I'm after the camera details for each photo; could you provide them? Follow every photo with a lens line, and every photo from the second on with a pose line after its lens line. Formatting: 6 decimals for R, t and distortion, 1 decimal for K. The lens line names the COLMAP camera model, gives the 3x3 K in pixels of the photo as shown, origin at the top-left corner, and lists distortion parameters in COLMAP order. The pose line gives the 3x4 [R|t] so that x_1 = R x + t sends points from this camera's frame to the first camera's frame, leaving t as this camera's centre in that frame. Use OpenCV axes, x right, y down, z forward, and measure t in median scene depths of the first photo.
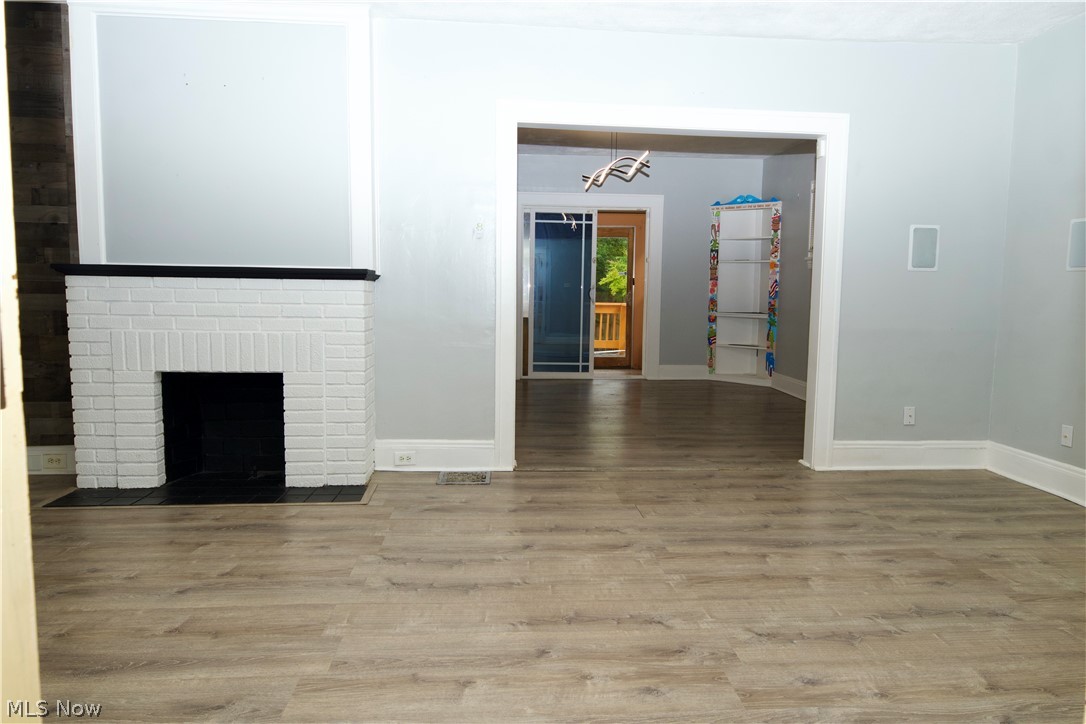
lens RADIAL K [[708.1, 0, 544.9], [0, 708.1, 361.8], [0, 0, 1]] dist [0.005746, -0.003719]
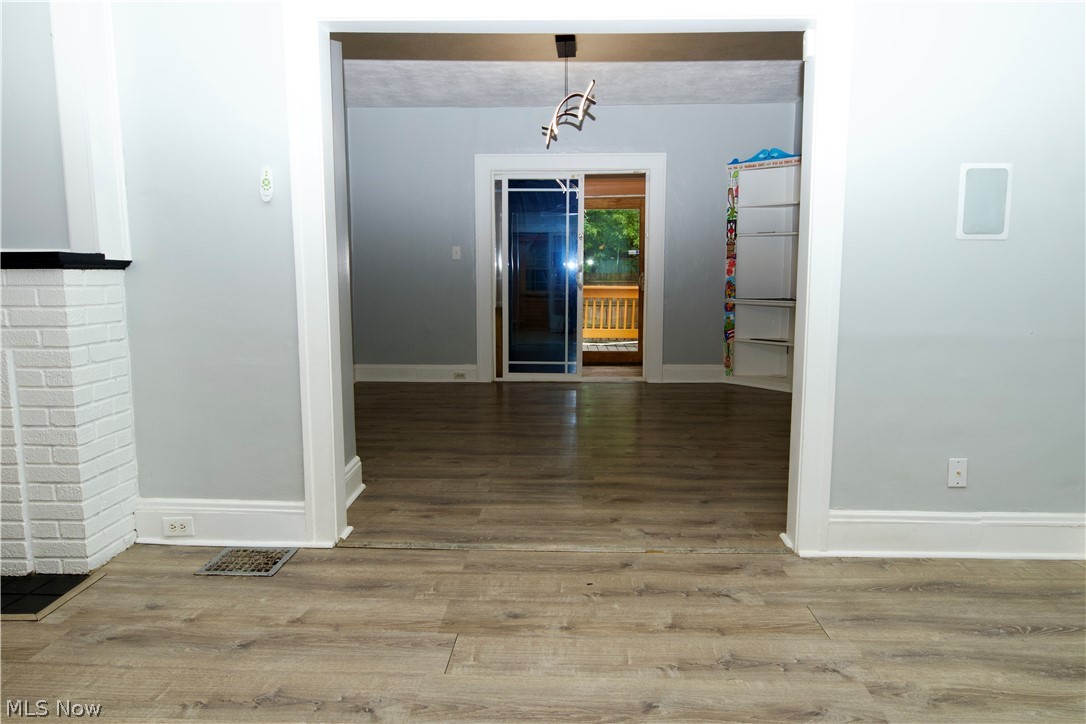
lens RADIAL K [[708.1, 0, 542.5], [0, 708.1, 360.0], [0, 0, 1]] dist [0.005746, -0.003719]
pose [[0.993534, -0.000071, -0.113533, 0.123386], [0.002839, 0.999703, 0.024213, -0.021980], [0.113498, -0.024379, 0.993239, 0.189231]]
